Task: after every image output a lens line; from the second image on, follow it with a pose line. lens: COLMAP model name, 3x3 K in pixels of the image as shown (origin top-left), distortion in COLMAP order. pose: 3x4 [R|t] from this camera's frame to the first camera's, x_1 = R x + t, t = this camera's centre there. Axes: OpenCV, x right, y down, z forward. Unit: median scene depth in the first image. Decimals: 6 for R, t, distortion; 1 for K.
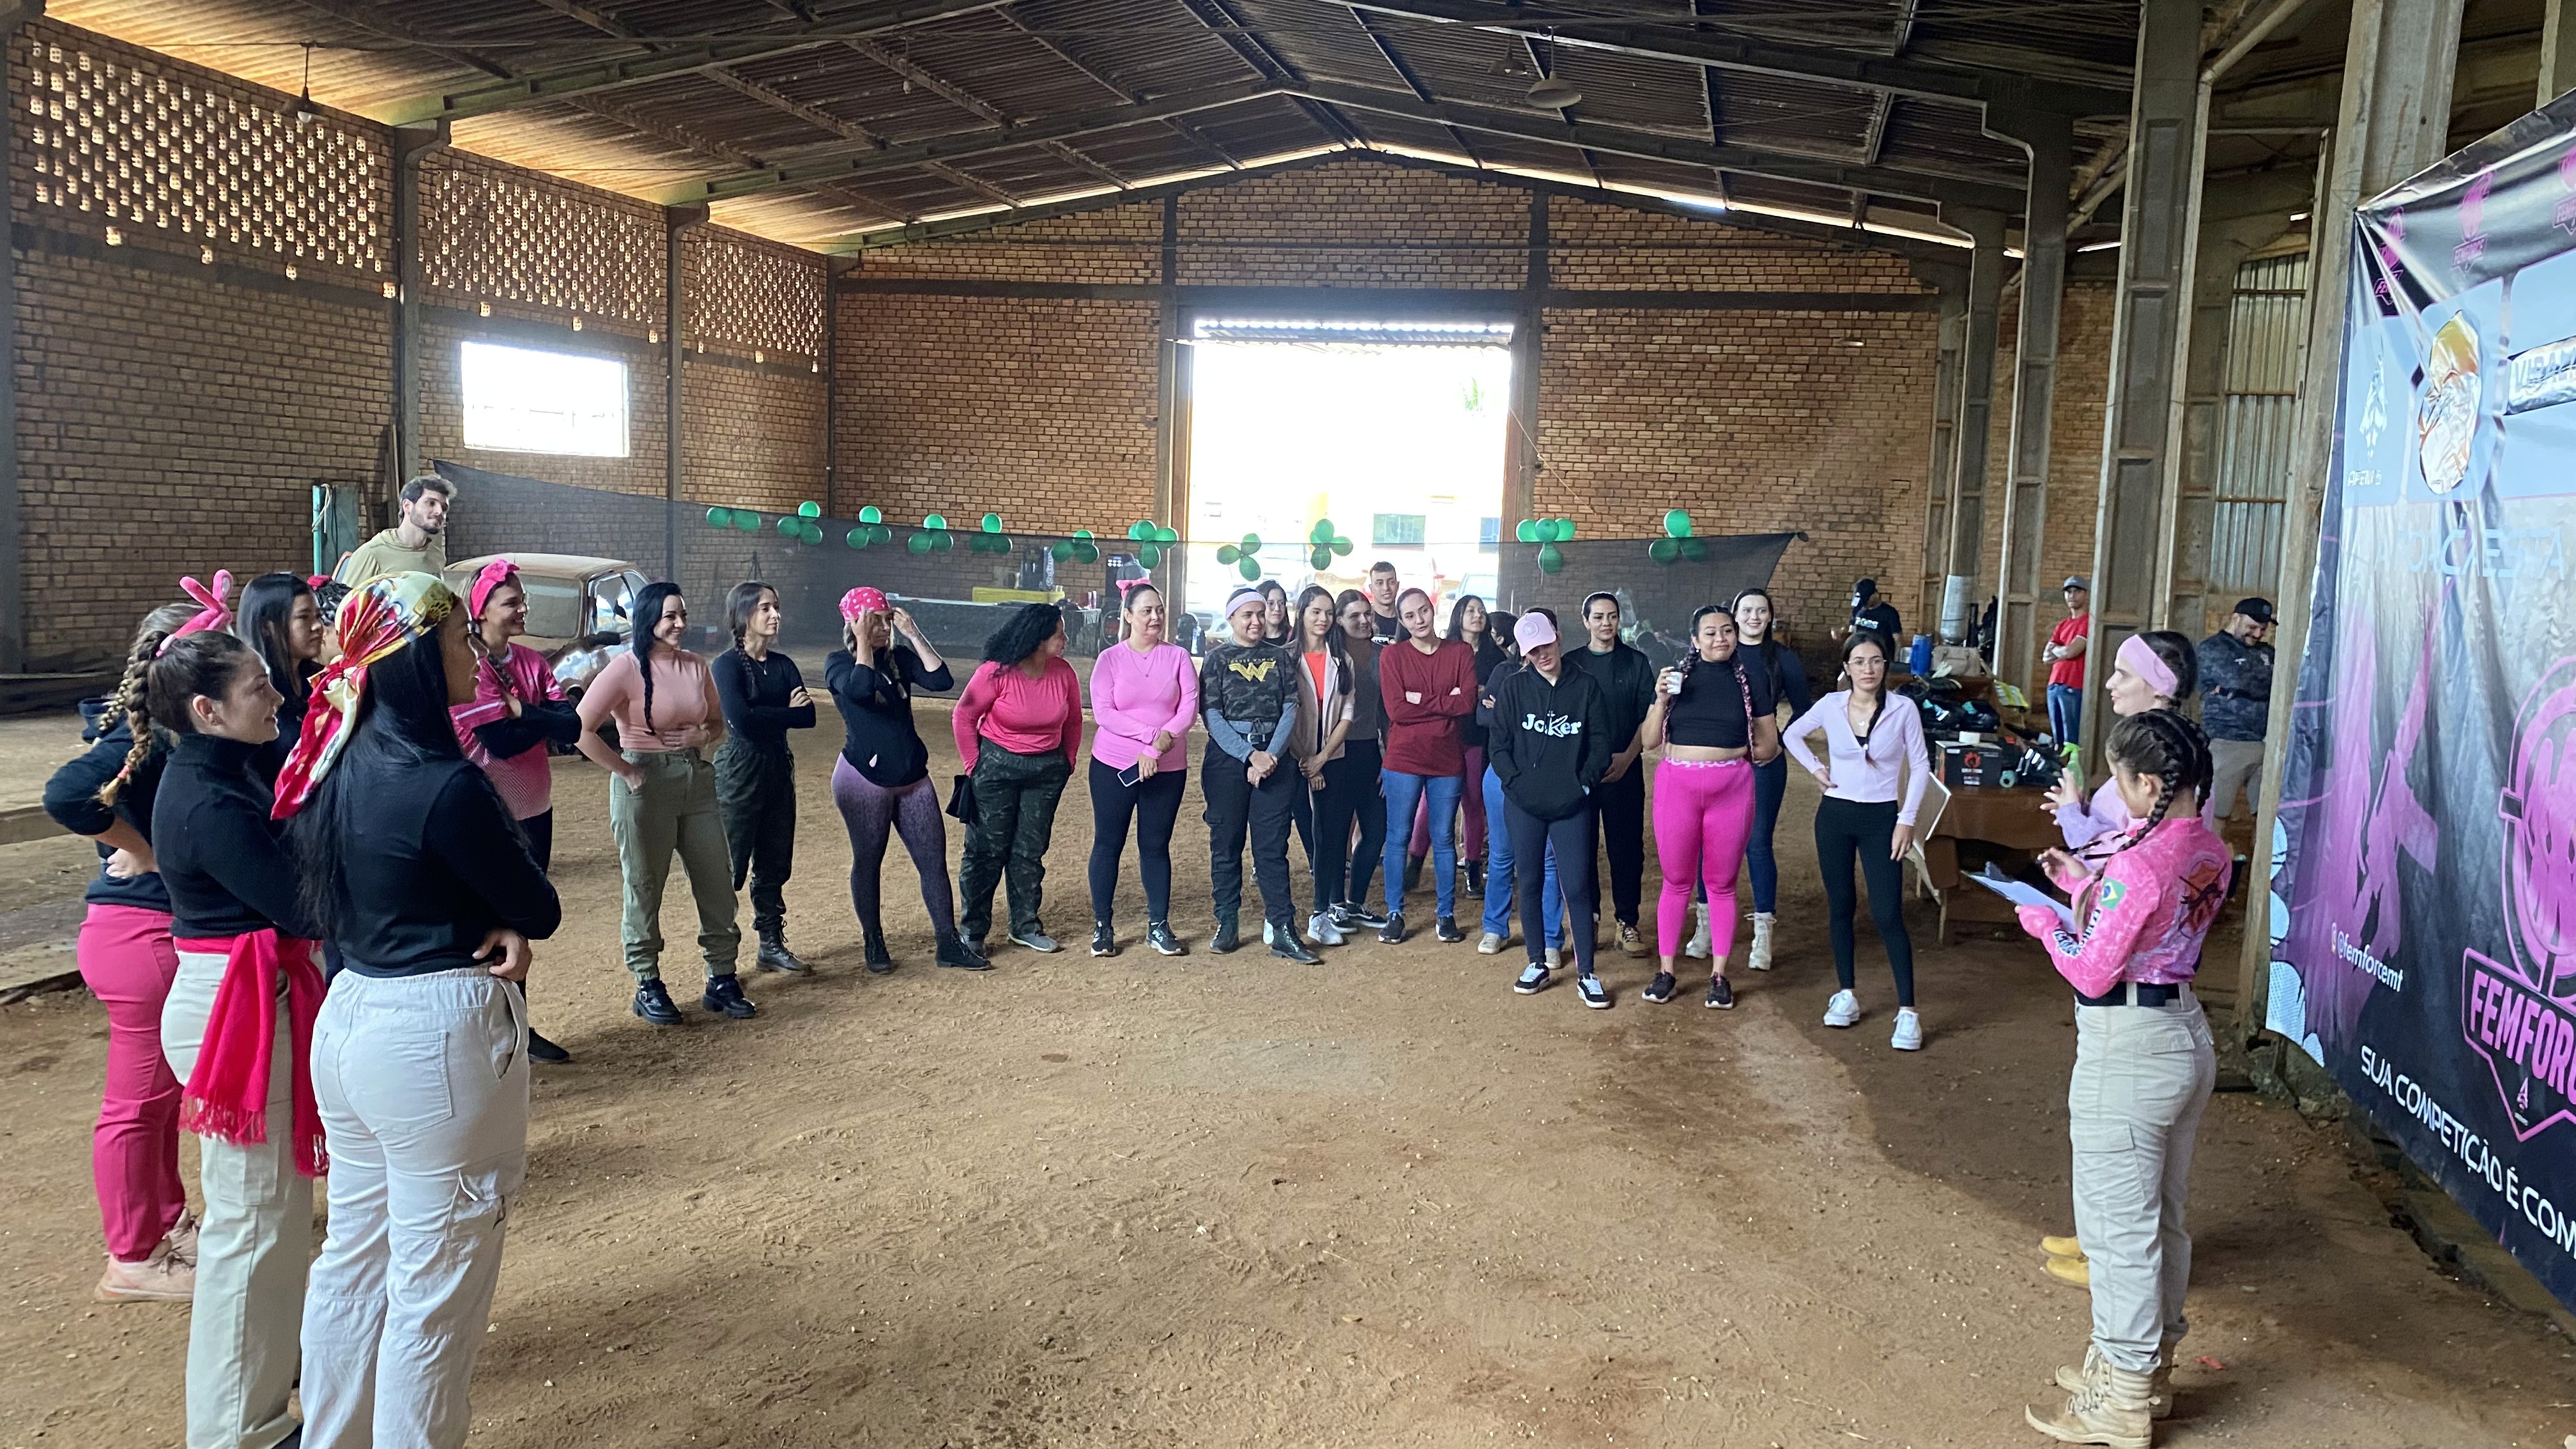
lens RADIAL K [[1988.1, 0, 1295.7], [0, 1988.1, 718.9], [0, 0, 1]] dist [0.050474, -0.012352]
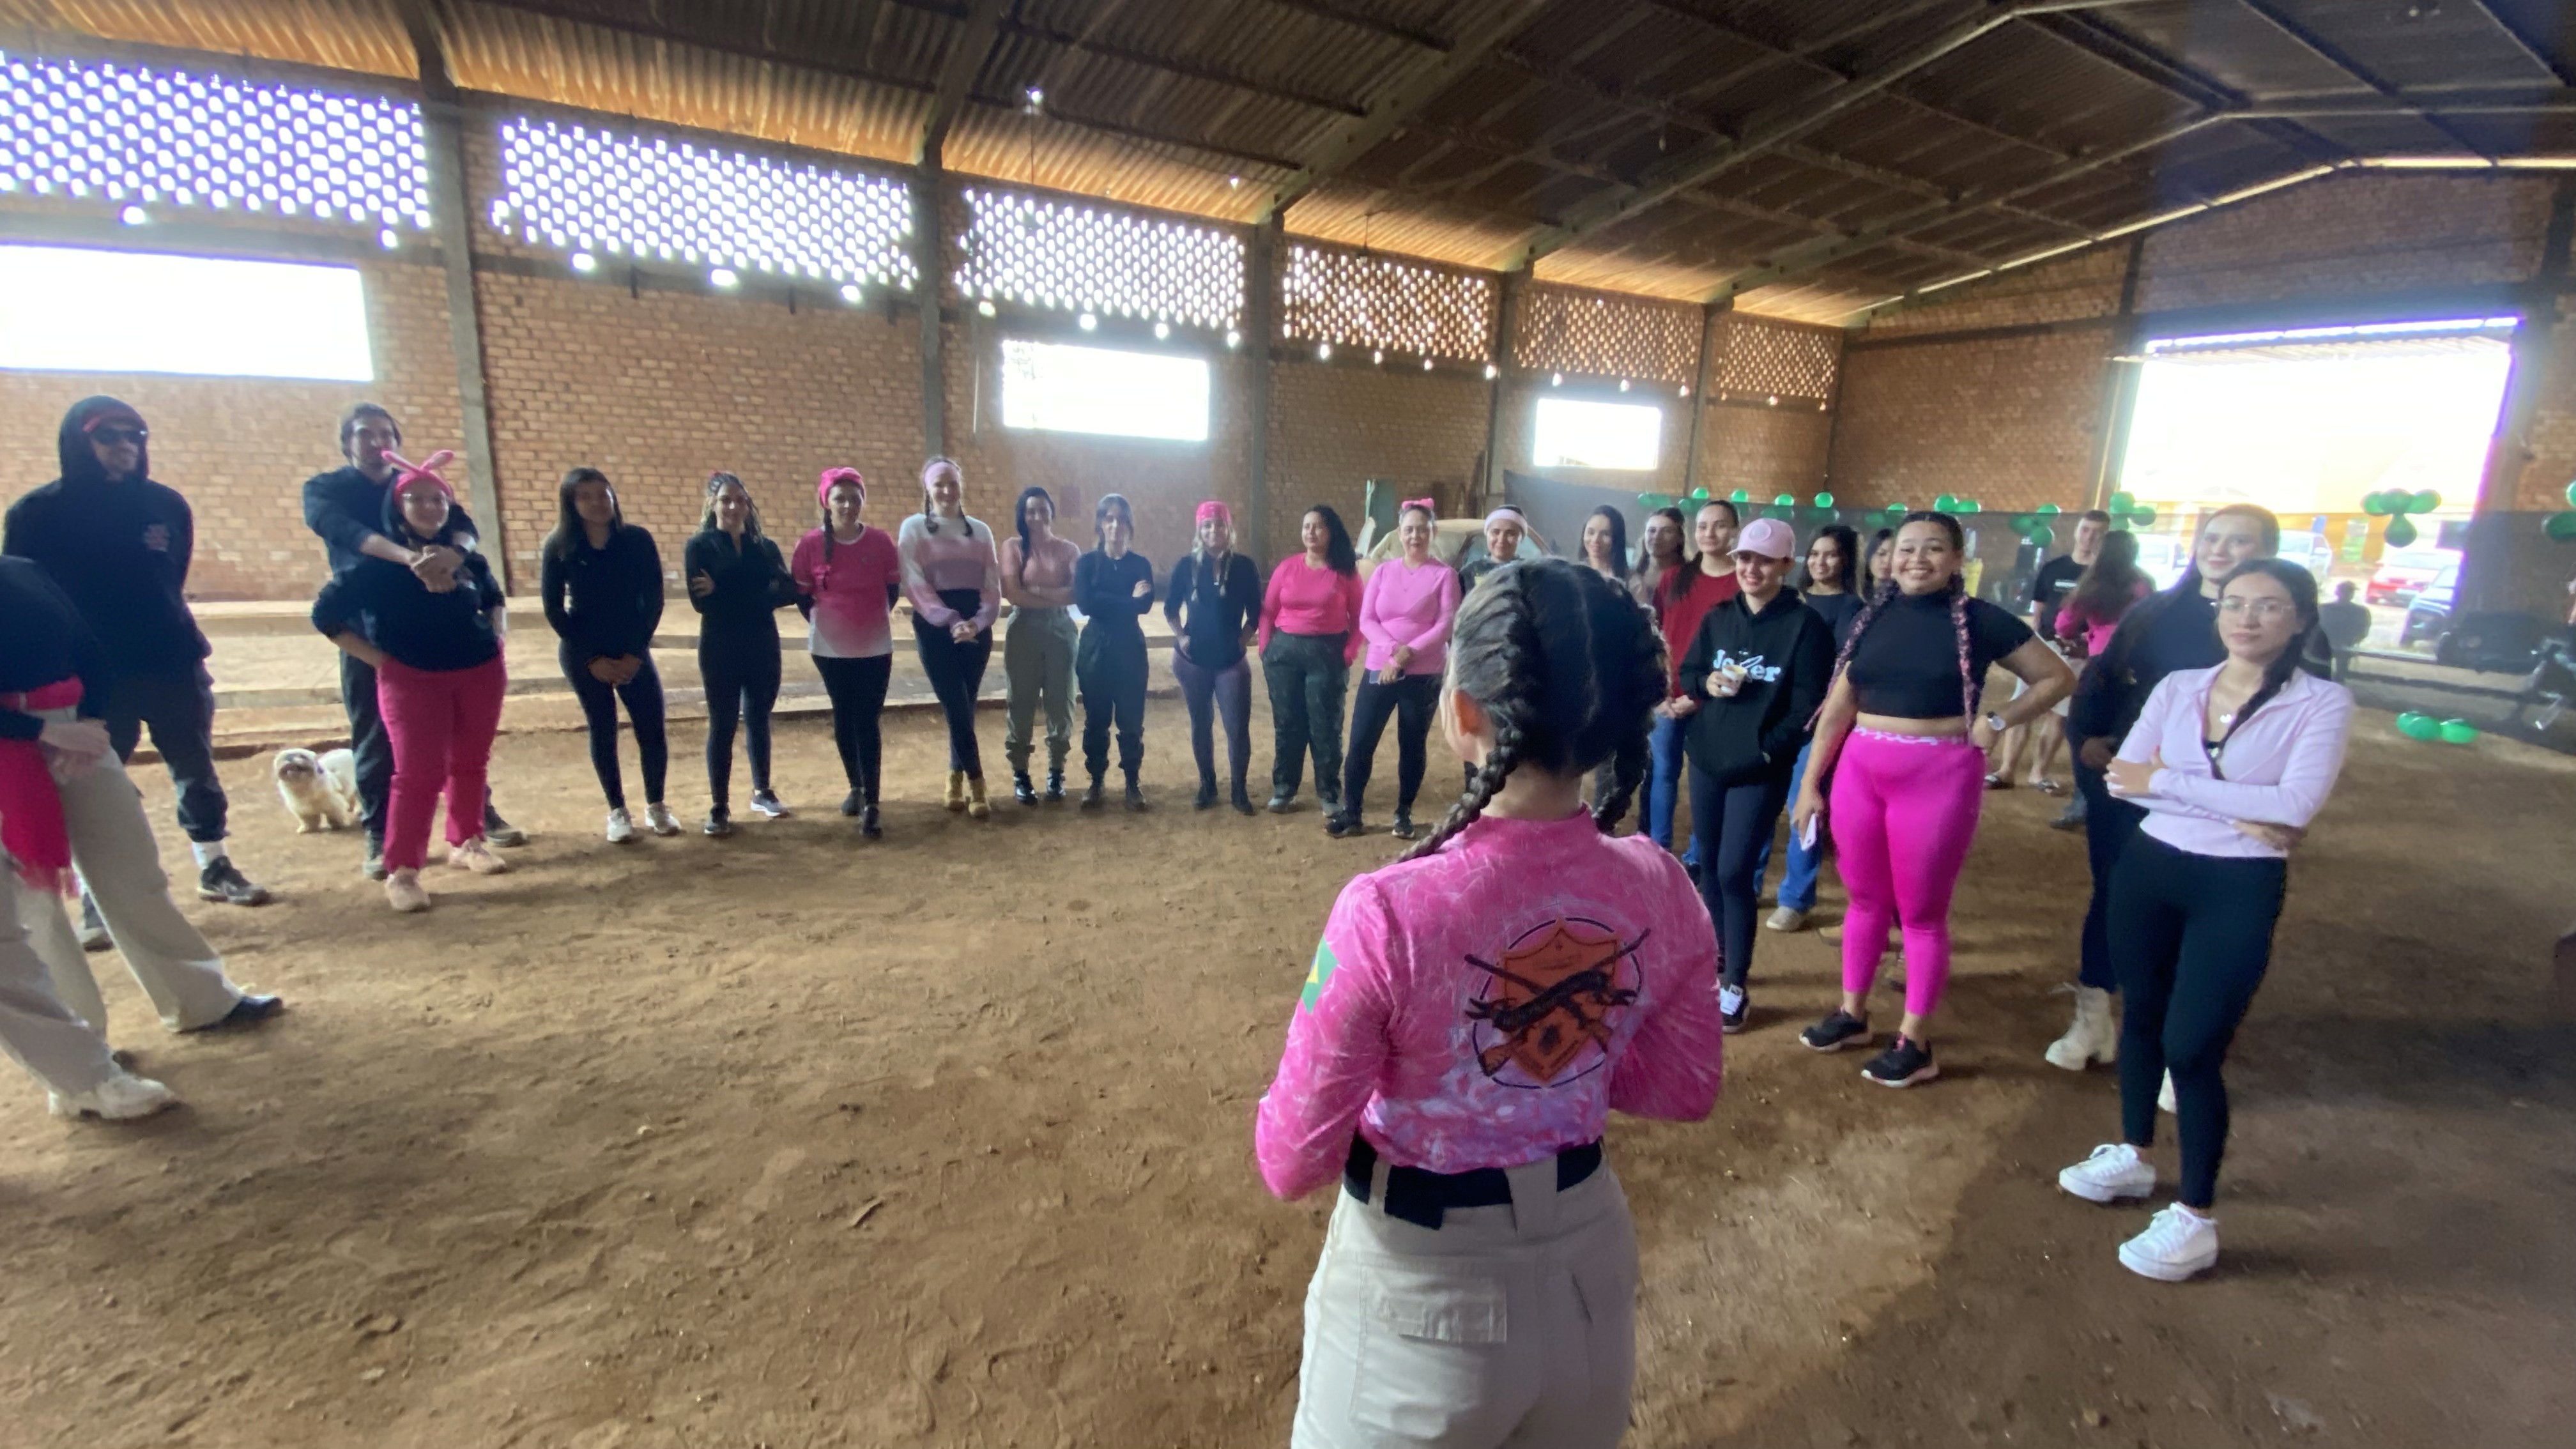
lens RADIAL K [[1086.0, 0, 1287.4], [0, 1086.0, 727.2], [0, 0, 1]] dist [0.022560, -0.021754]
pose [[0.687788, 0.135357, -0.713180, 0.131749], [-0.078773, 0.990577, 0.112037, -0.003055], [0.721625, -0.020879, 0.691969, 0.227307]]
